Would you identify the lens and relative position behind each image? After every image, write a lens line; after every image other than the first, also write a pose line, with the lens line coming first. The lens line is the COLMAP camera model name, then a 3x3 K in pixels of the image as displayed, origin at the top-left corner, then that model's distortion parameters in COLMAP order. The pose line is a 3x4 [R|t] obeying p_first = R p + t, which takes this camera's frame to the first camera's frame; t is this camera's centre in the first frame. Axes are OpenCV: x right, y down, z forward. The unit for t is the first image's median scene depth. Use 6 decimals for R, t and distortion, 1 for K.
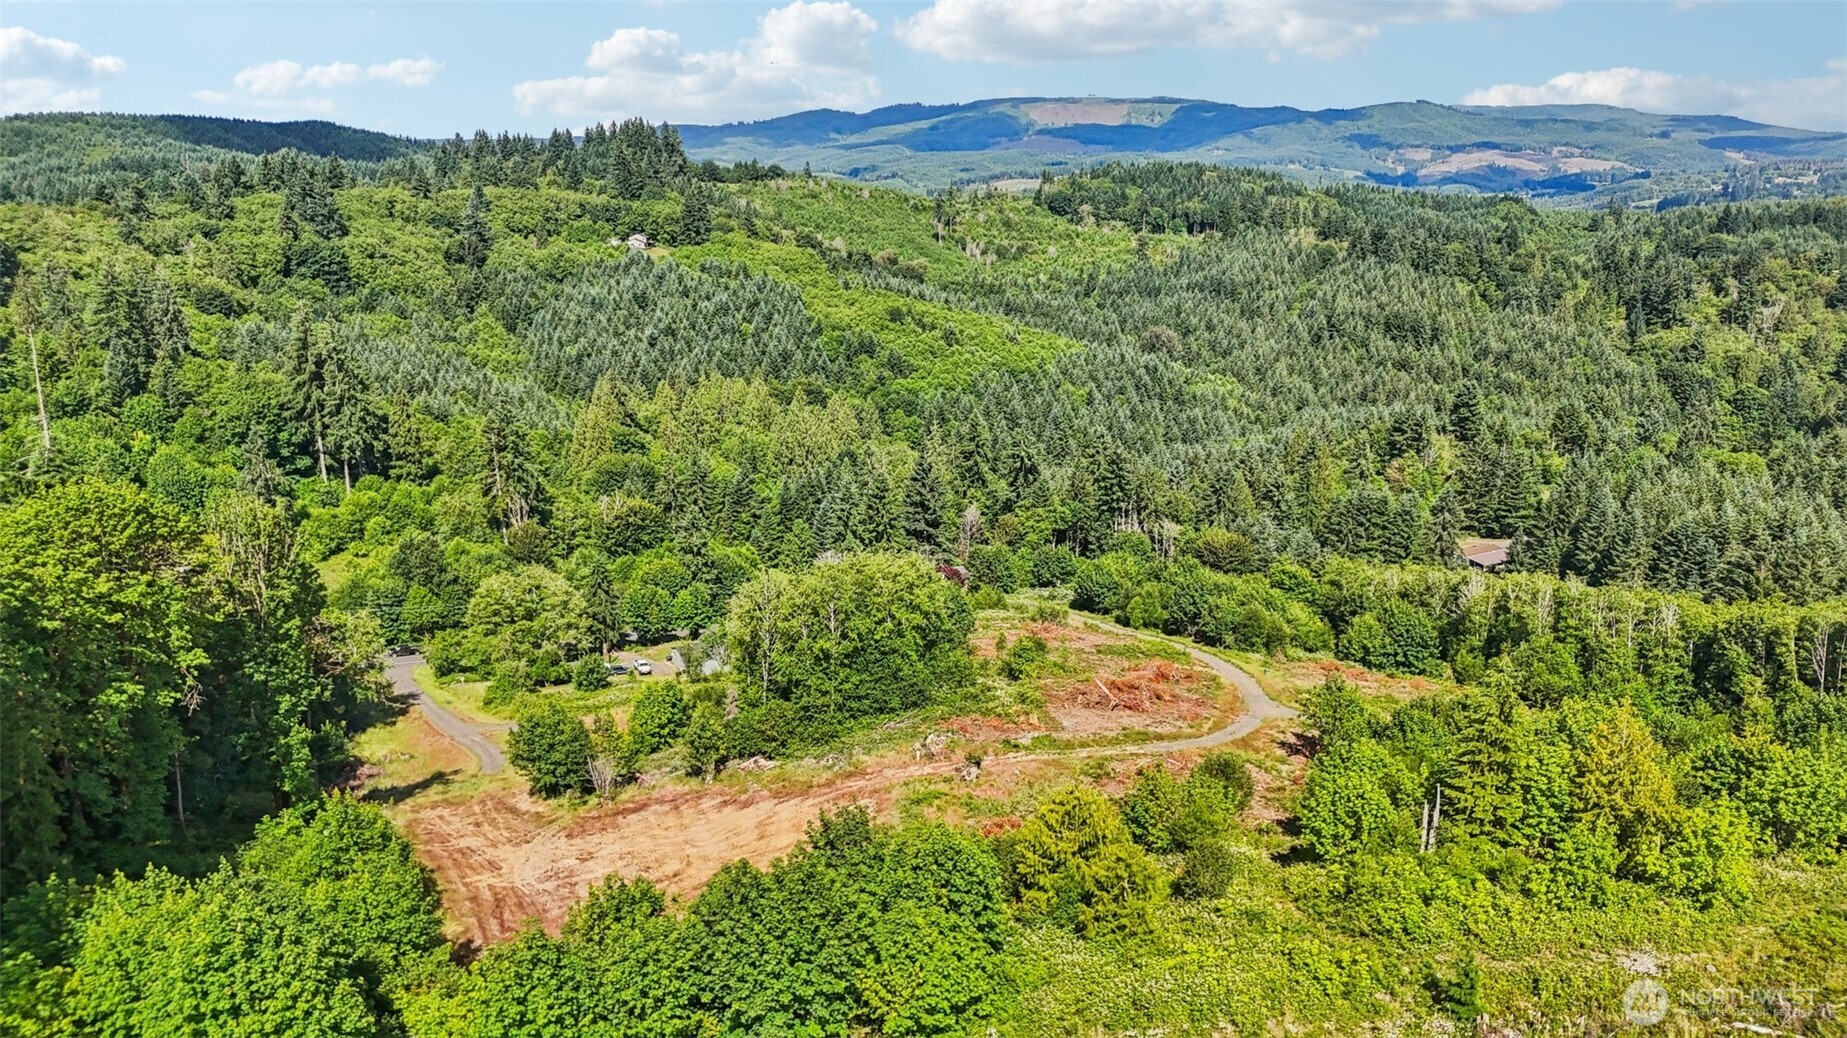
lens RADIAL K [[1347.7, 0, 921.4], [0, 1347.7, 517.2], [0, 0, 1]] dist [0.077509, -0.078951]
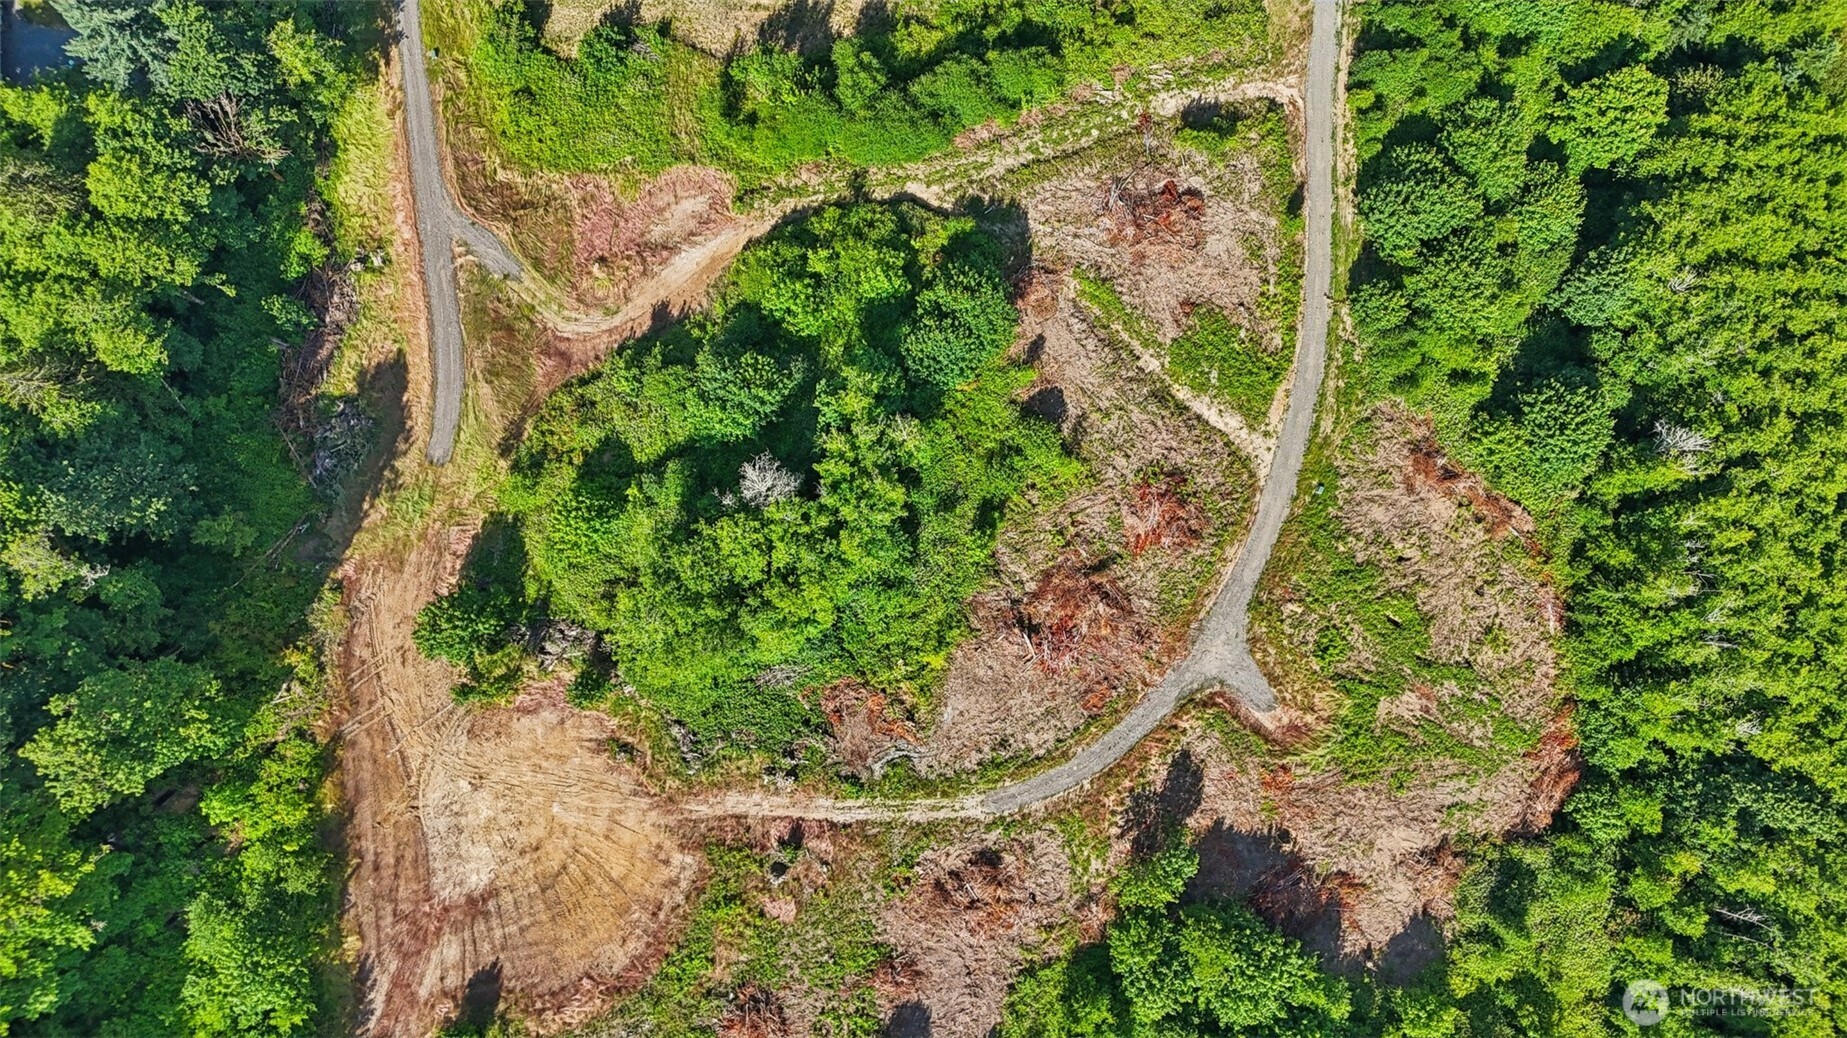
lens RADIAL K [[1347.7, 0, 920.0], [0, 1347.7, 510.7], [0, 0, 1]] dist [0.077509, -0.078951]
pose [[0.936239, 0.351356, 0.002426, 0.014709], [-0.086196, 0.222979, 0.971005, -0.398456], [0.340628, -0.909302, 0.239047, 0.411692]]
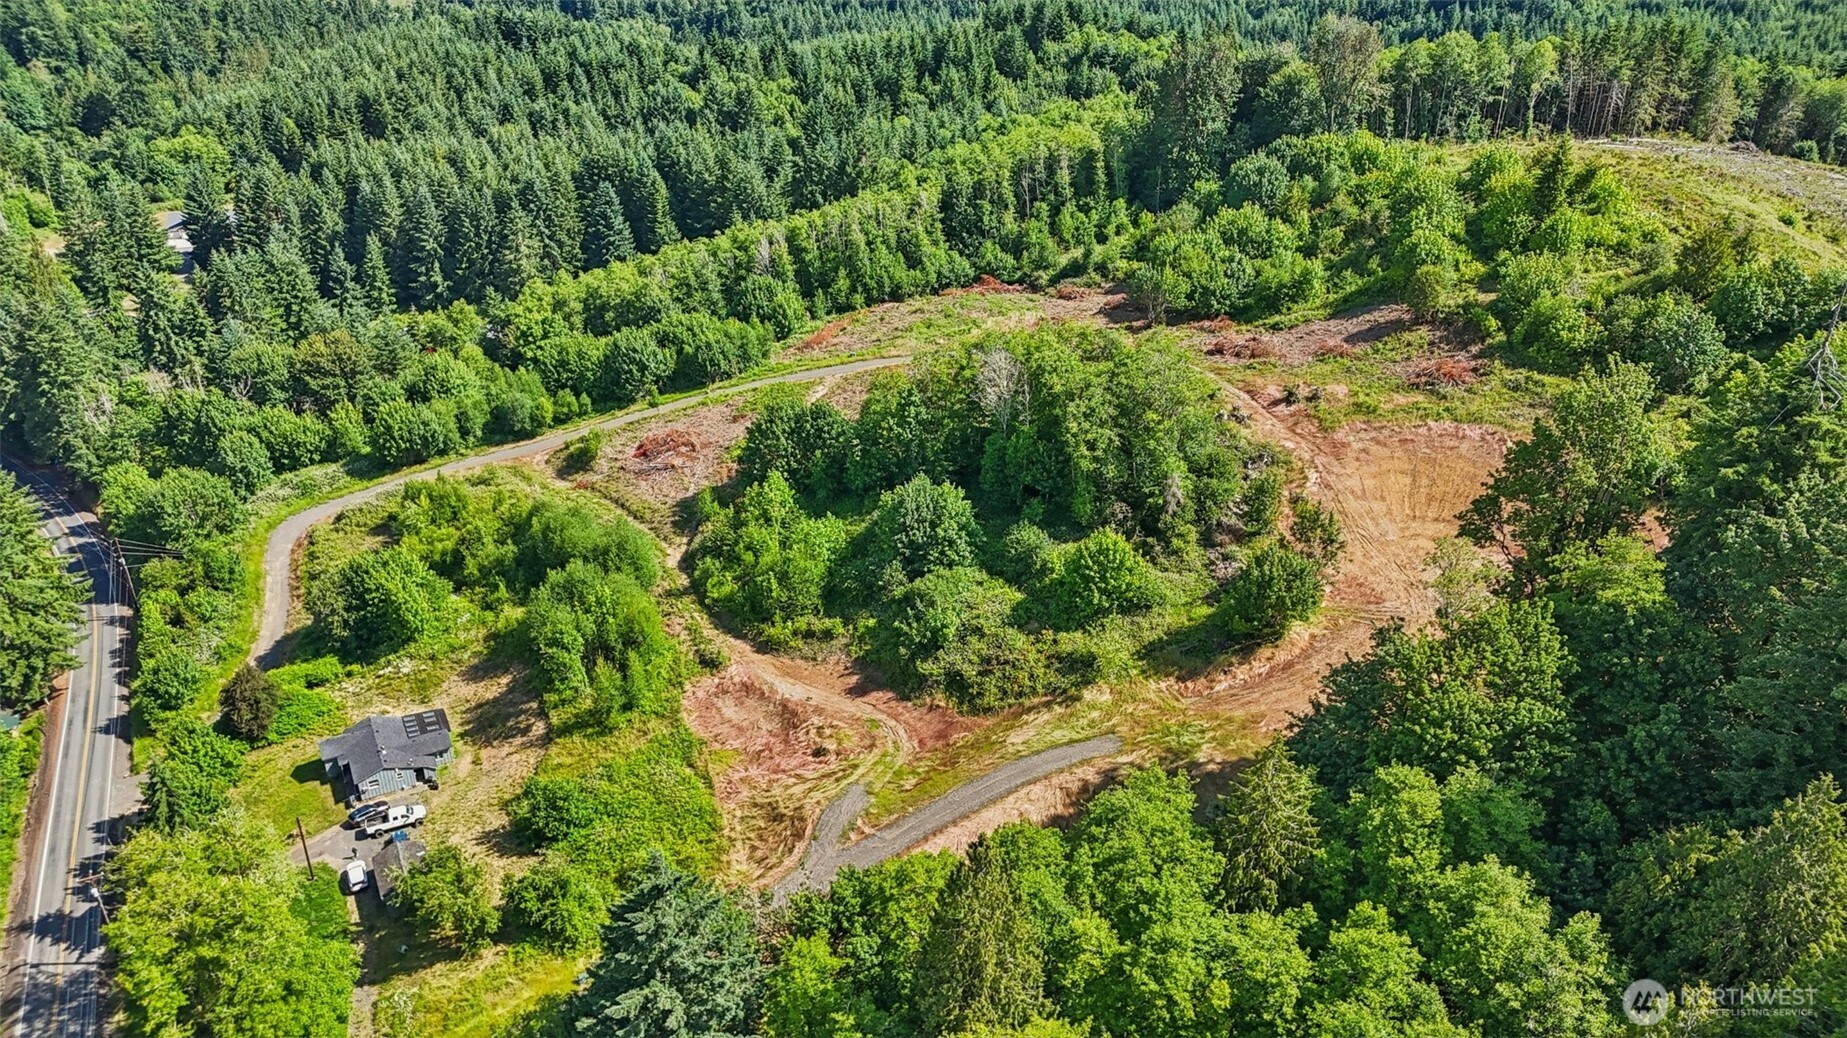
lens RADIAL K [[1347.7, 0, 914.0], [0, 1347.7, 527.3], [0, 0, 1]] dist [0.077509, -0.078951]
pose [[0.042819, -0.475832, 0.878493, -0.474713], [0.241400, 0.858174, 0.453060, -0.152372], [-0.969481, 0.192668, 0.151612, 0.473159]]
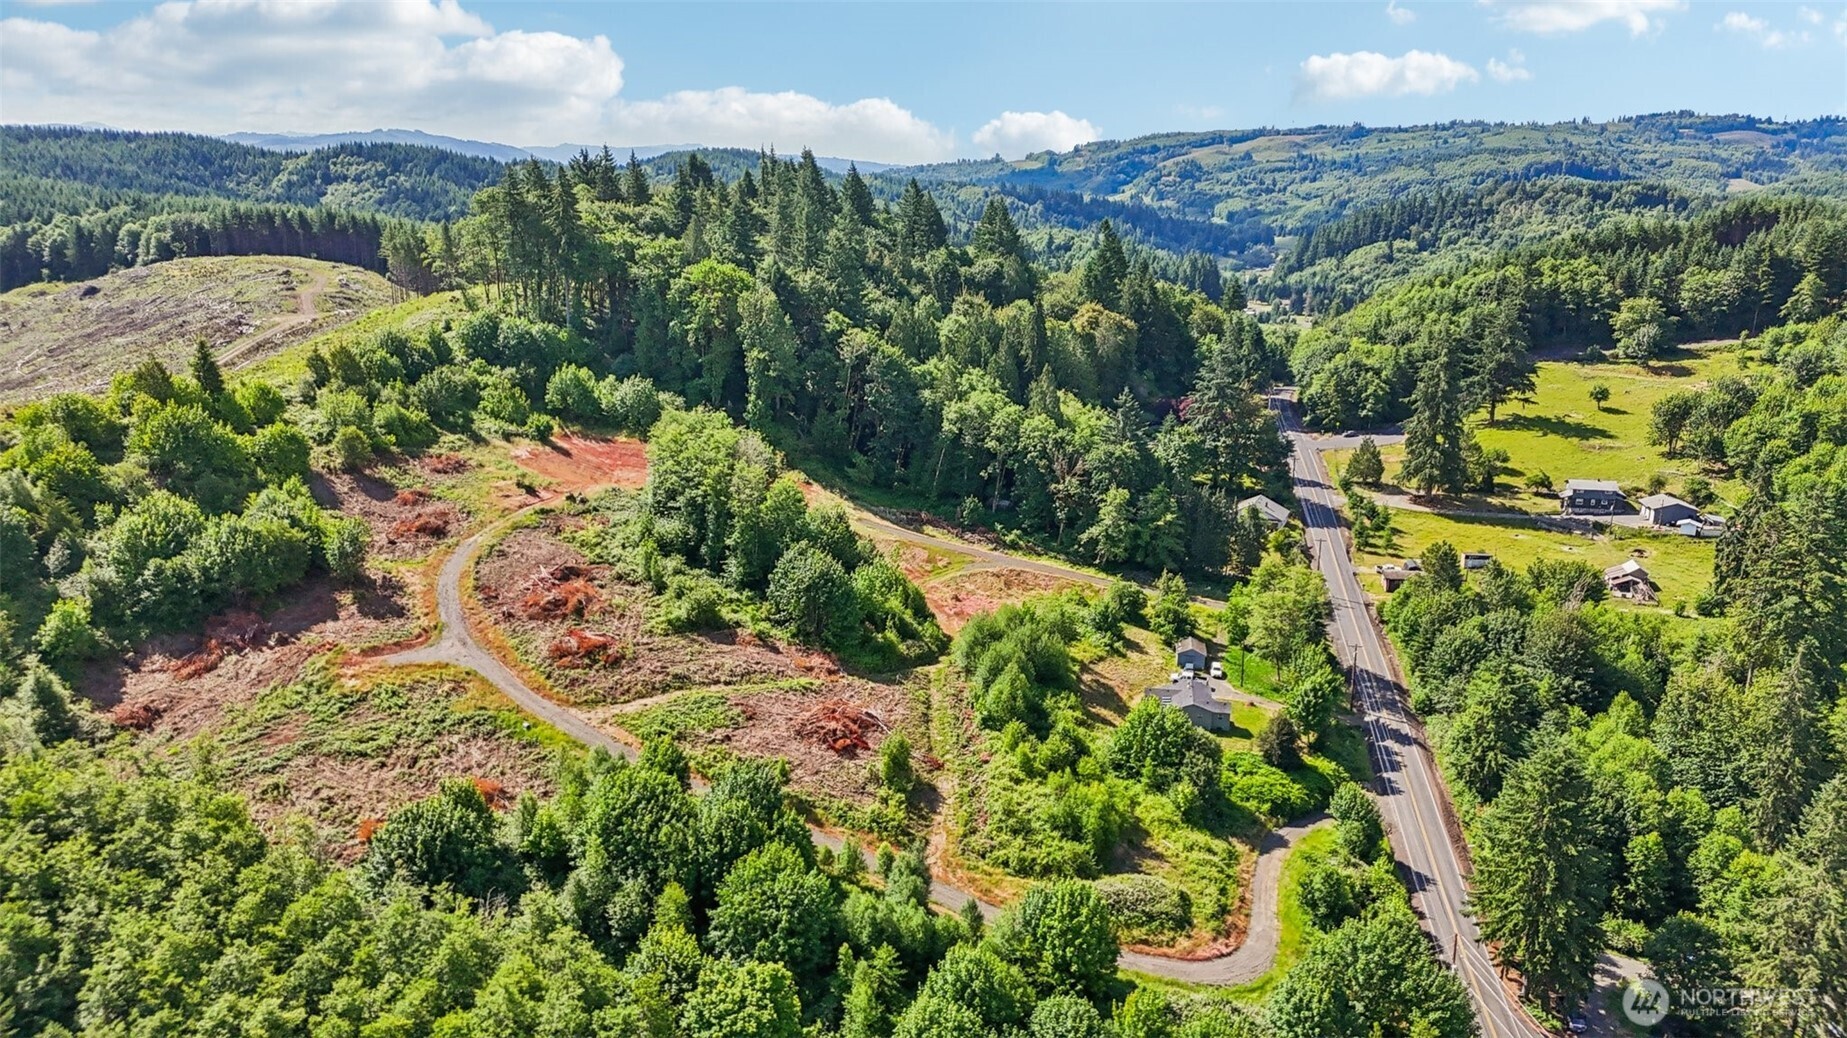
lens RADIAL K [[1347.7, 0, 922.4], [0, 1347.7, 518.0], [0, 0, 1]] dist [0.077509, -0.078951]
pose [[-0.623017, 0.192743, -0.758090, 0.424744], [-0.197384, 0.899063, 0.390800, -0.226833], [0.756895, 0.393110, -0.522087, 0.928782]]
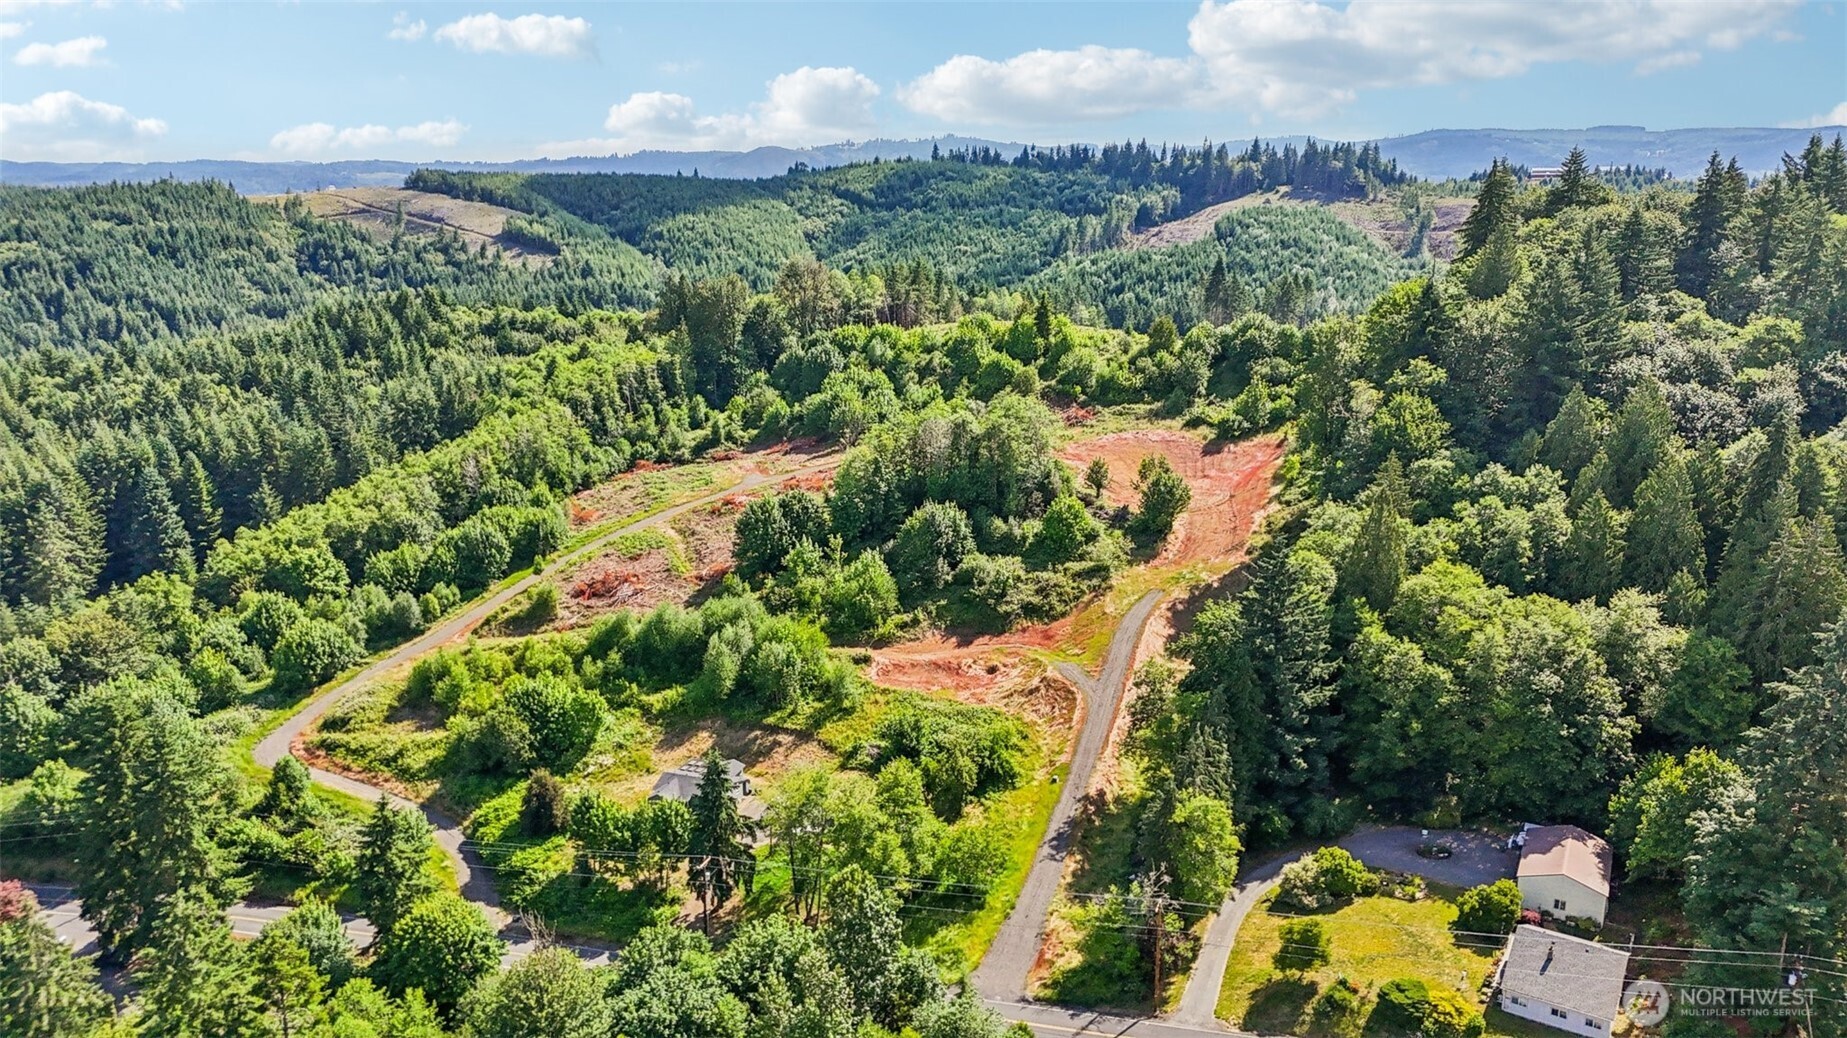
lens RADIAL K [[1347.7, 0, 922.8], [0, 1347.7, 523.3], [0, 0, 1]] dist [0.077509, -0.078951]
pose [[-0.664155, -0.188523, 0.723434, -0.548096], [0.183232, 0.897118, 0.402002, -0.220182], [-0.724792, 0.399548, -0.561282, 0.925901]]
